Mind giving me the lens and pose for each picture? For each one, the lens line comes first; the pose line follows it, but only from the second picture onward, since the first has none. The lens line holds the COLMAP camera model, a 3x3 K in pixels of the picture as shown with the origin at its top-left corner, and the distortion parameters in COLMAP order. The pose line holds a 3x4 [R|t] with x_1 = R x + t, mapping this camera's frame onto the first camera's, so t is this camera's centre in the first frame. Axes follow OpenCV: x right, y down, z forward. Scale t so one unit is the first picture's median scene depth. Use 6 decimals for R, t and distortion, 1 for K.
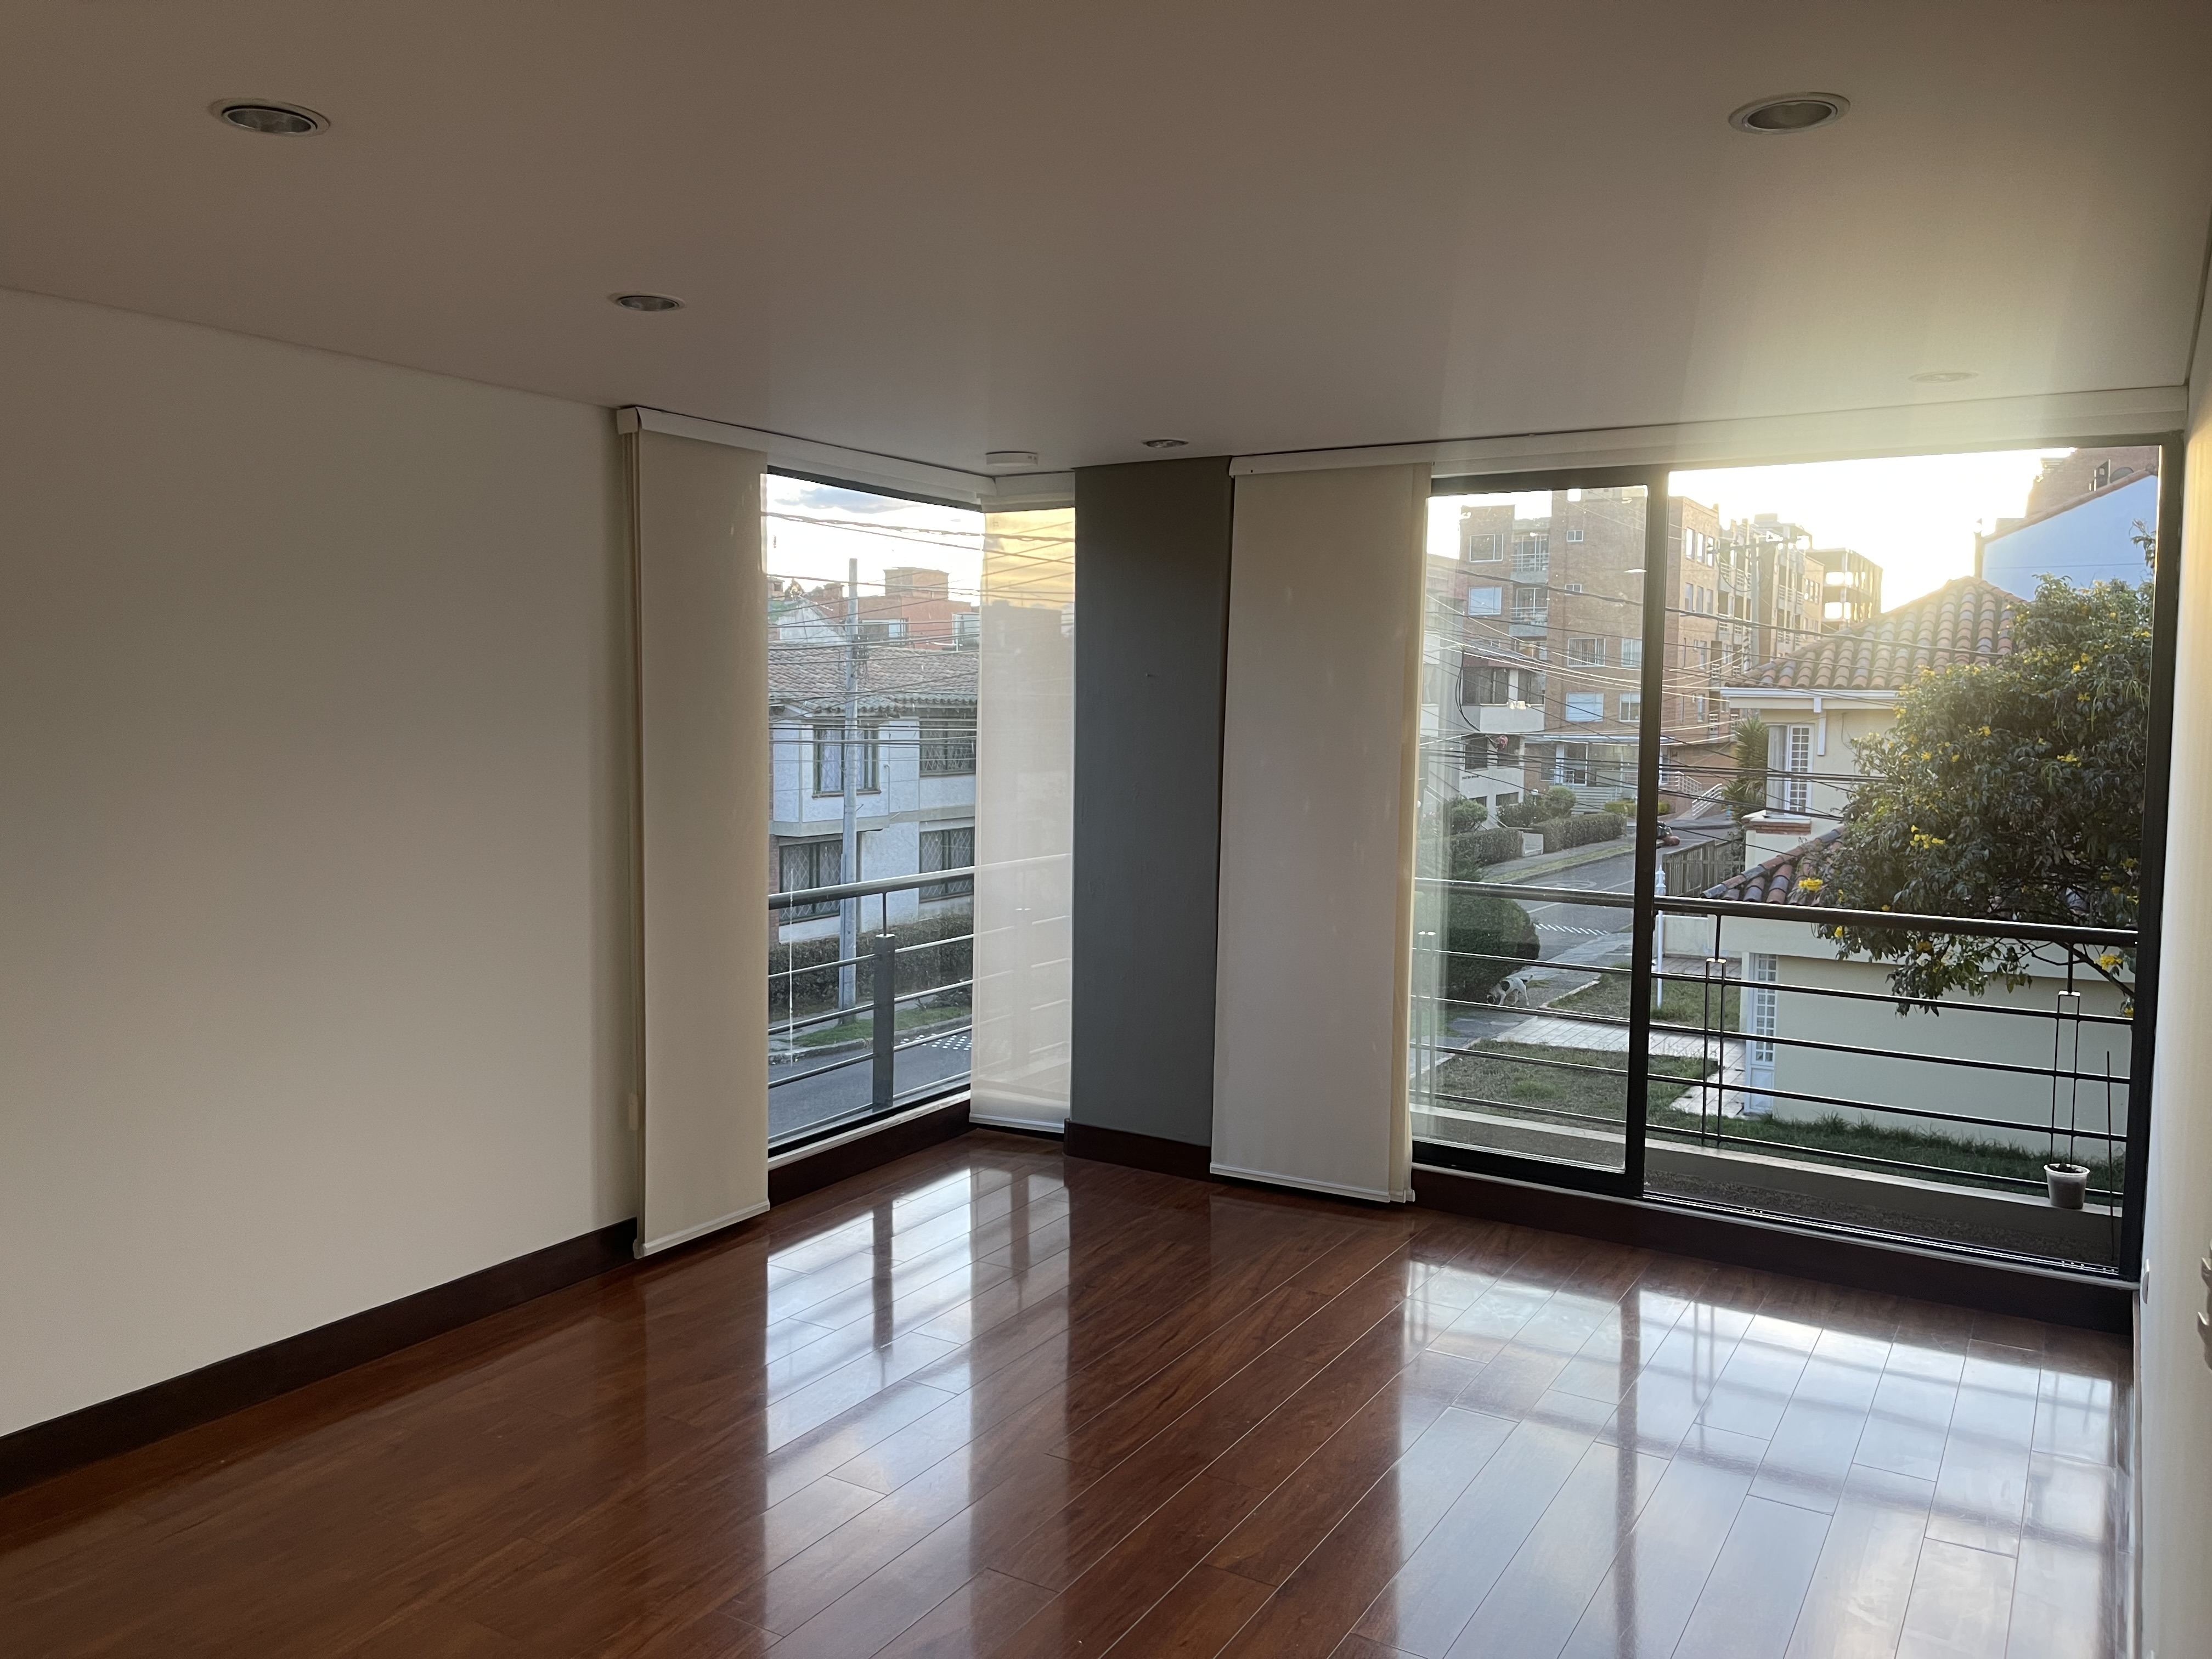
lens RADIAL K [[1622.4, 0, 1104.1], [0, 1622.4, 854.9], [0, 0, 1]] dist [0.048688, 0.002110]
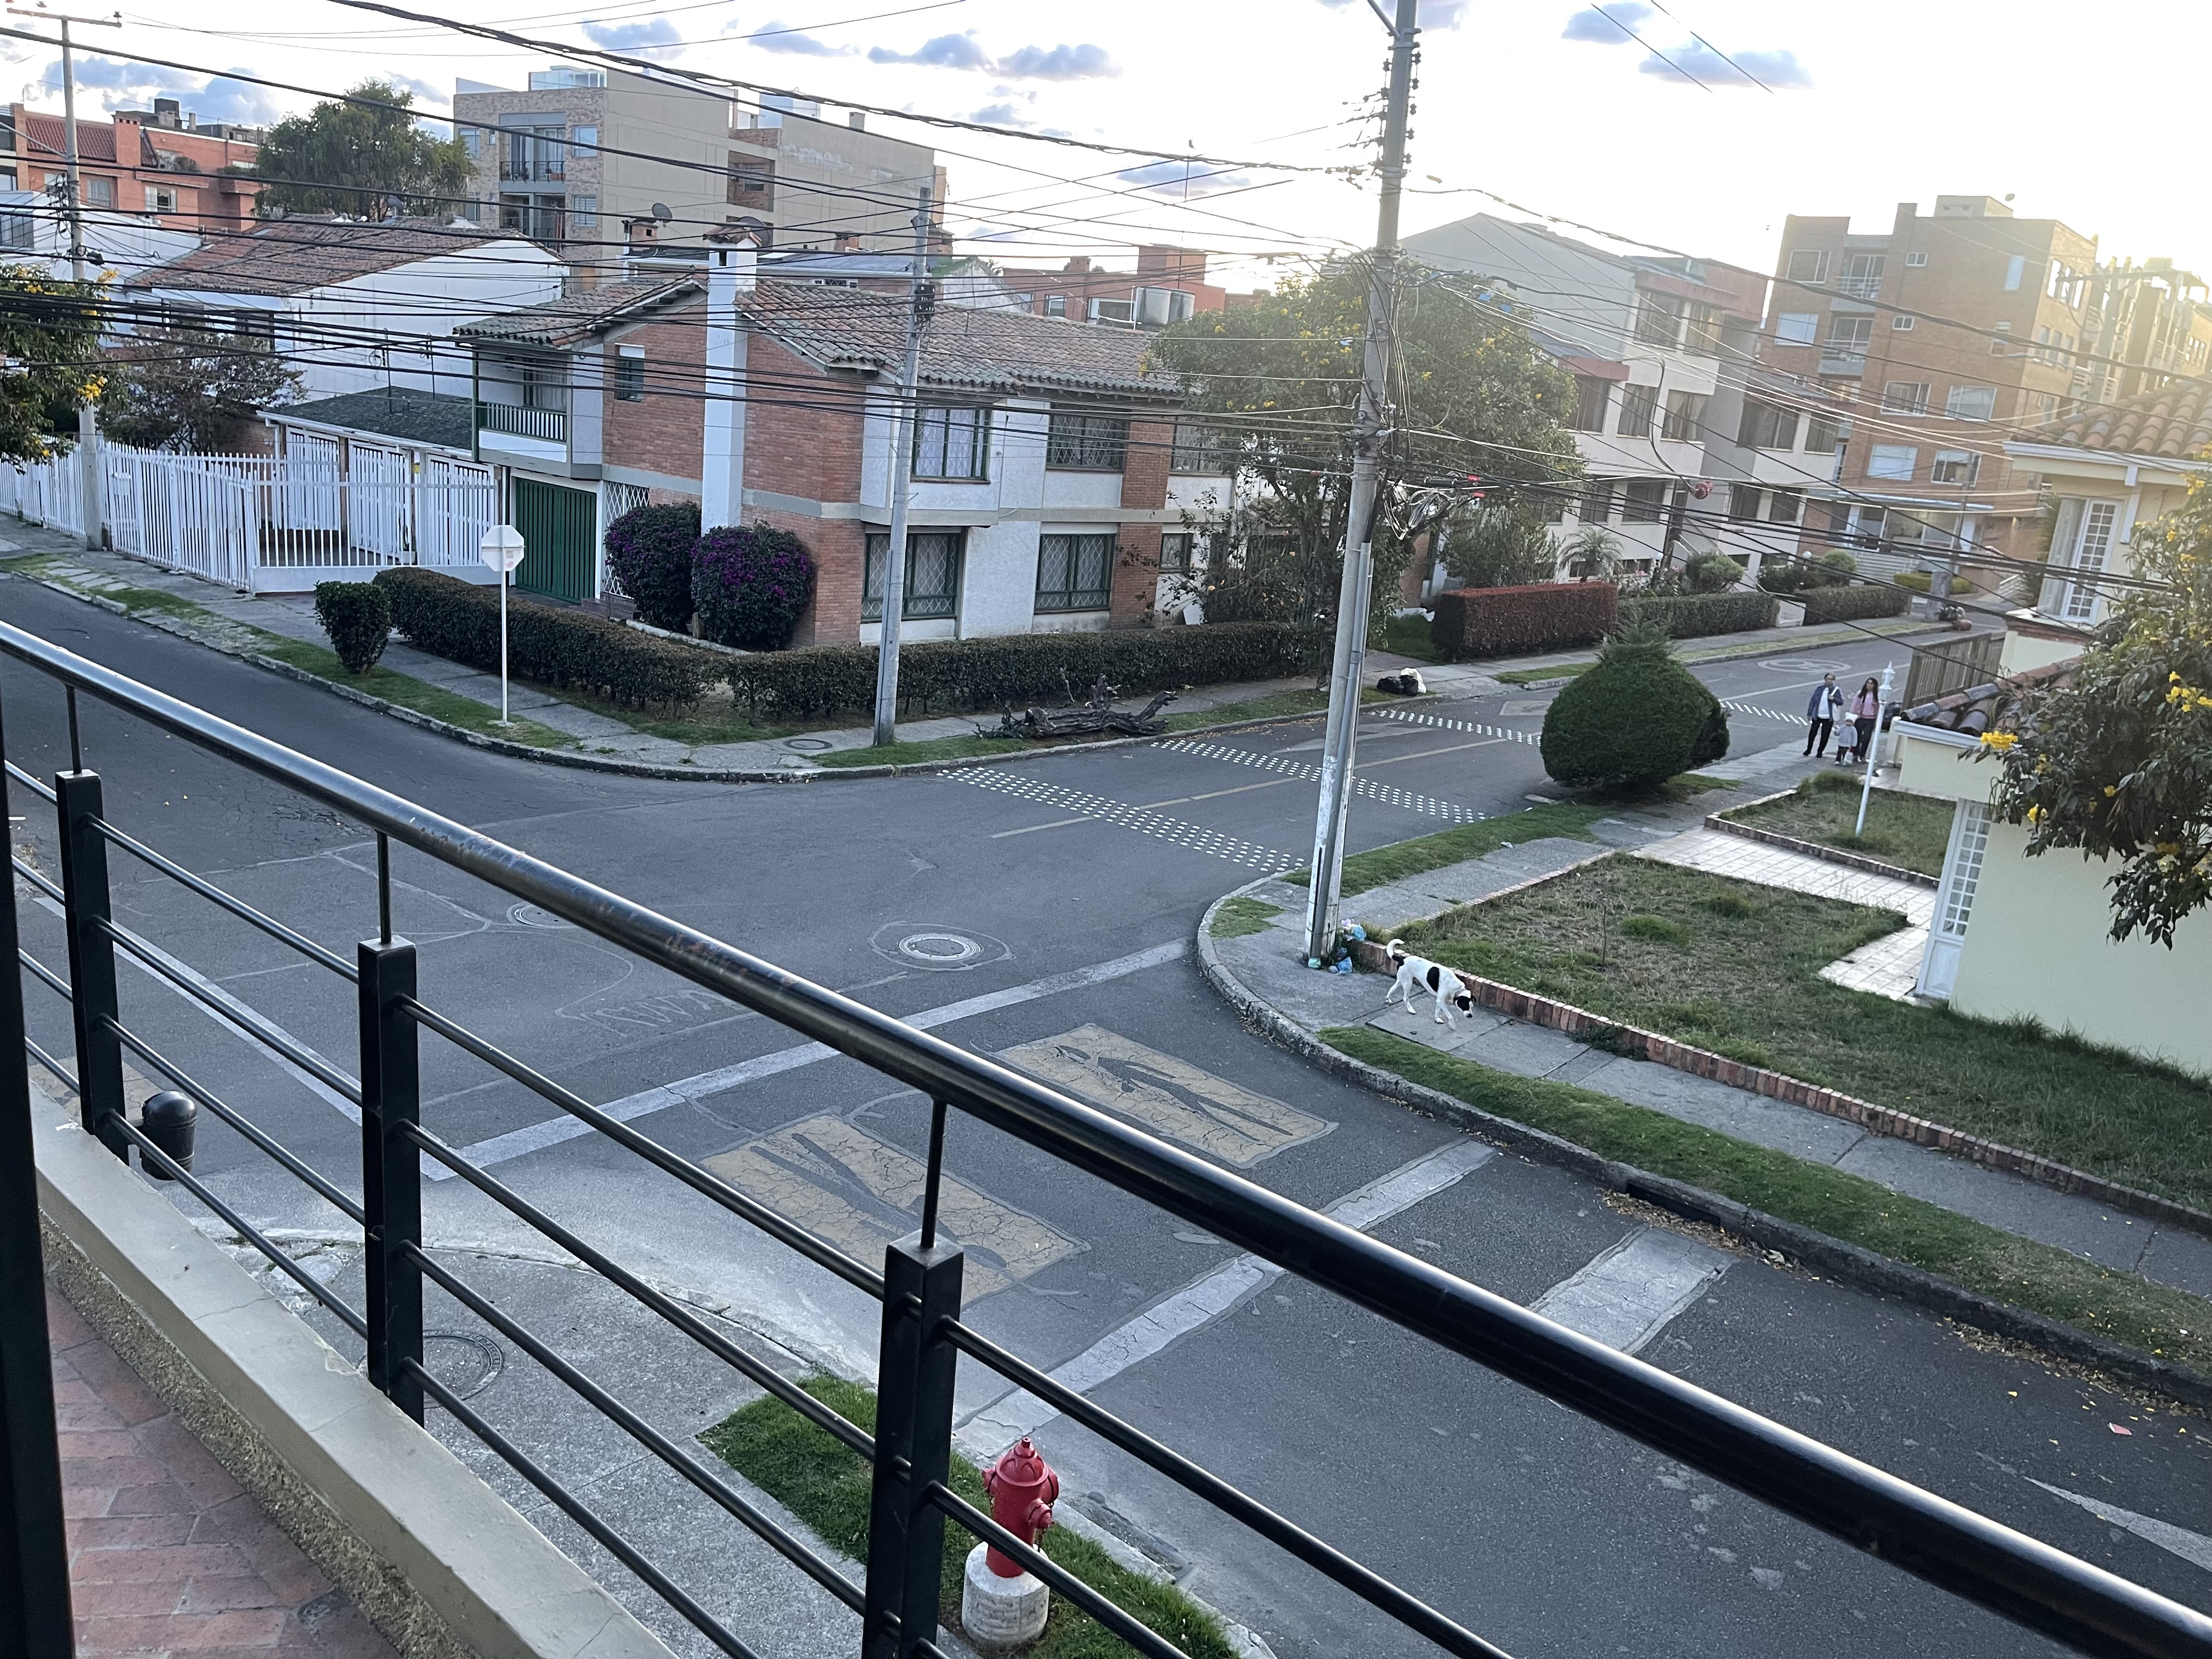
lens RADIAL K [[1650.1, 0, 1118.4], [0, 1650.1, 828.9], [0, 0, 1]] dist [0.117895, -0.125688]
pose [[0.985949, 0.120576, -0.115615, 0.067936], [-0.101056, 0.981612, 0.161942, -0.008580], [0.133015, -0.147983, 0.980004, 0.116874]]
